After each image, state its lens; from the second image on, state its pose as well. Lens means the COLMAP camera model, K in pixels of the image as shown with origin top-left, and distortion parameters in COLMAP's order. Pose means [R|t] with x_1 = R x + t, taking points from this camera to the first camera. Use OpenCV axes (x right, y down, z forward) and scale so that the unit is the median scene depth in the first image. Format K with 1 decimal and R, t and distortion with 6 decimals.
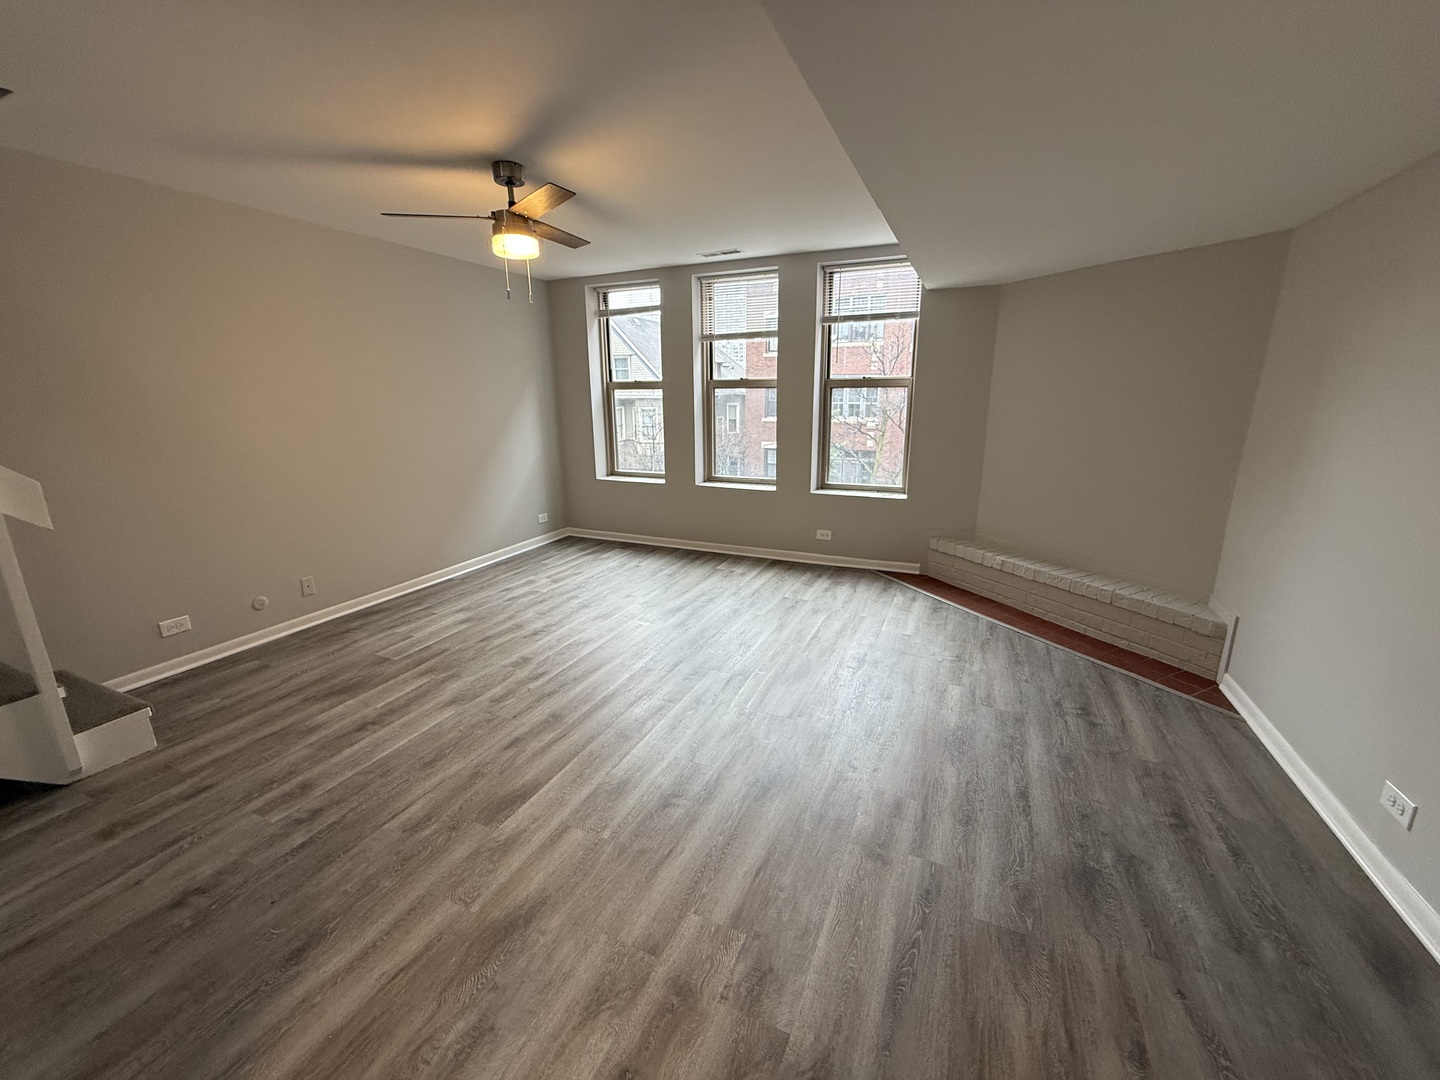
lens RADIAL K [[573.2, 0, 717.0], [0, 573.2, 537.3], [0, 0, 1]] dist [0.000510, 0.000165]
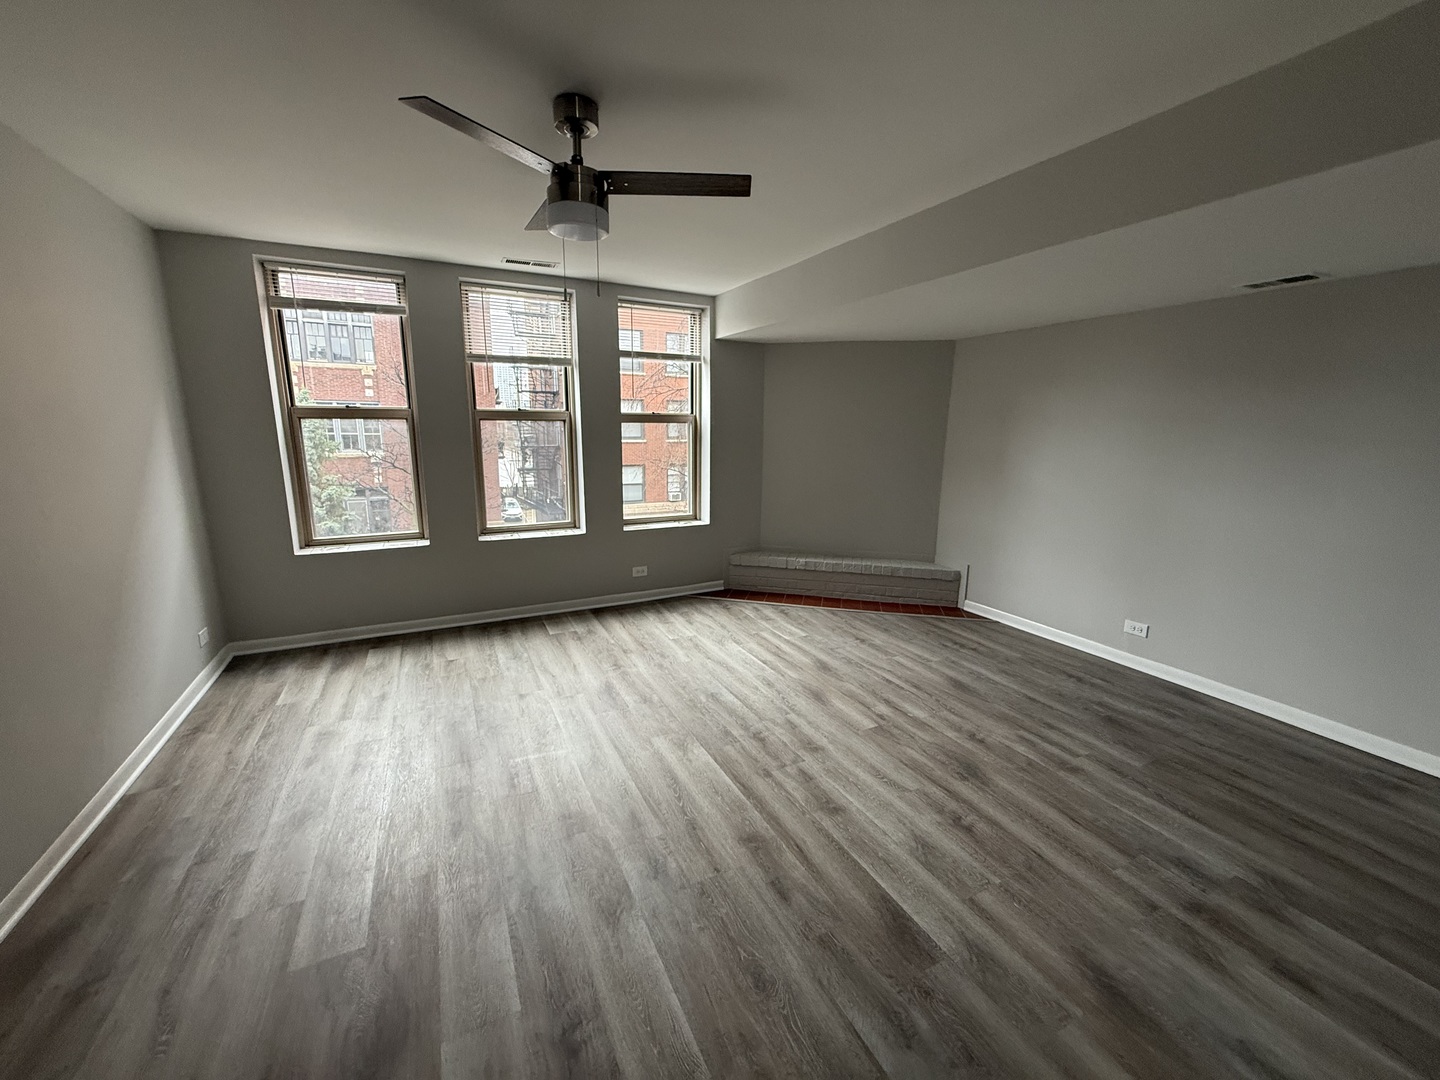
lens RADIAL K [[573.2, 0, 717.0], [0, 573.2, 537.3], [0, 0, 1]] dist [0.000510, 0.000165]
pose [[0.631664, -0.136491, 0.763132, -0.593063], [0.174568, 0.984140, 0.031525, -0.087754], [-0.755332, 0.113305, 0.645473, 0.335922]]
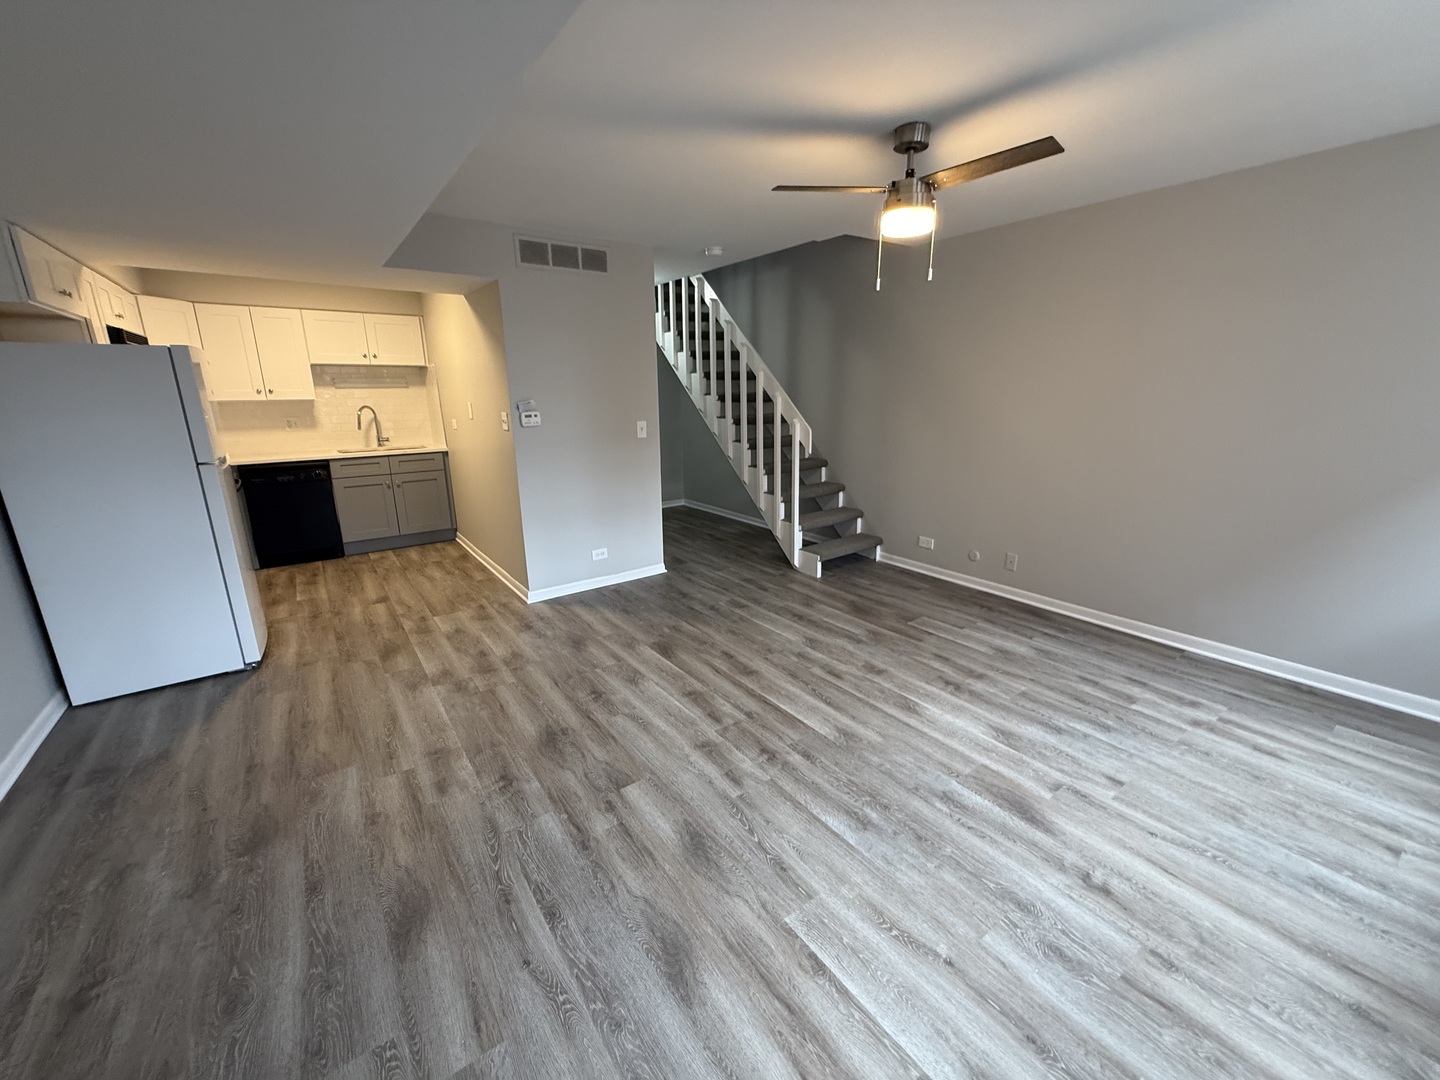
lens RADIAL K [[573.2, 0, 717.0], [0, 573.2, 537.3], [0, 0, 1]] dist [0.000510, 0.000165]
pose [[-0.496717, 0.233289, -0.835972, 0.453545], [-0.199151, 0.906862, 0.371403, -0.242494], [0.844755, 0.350966, -0.403994, 0.914092]]
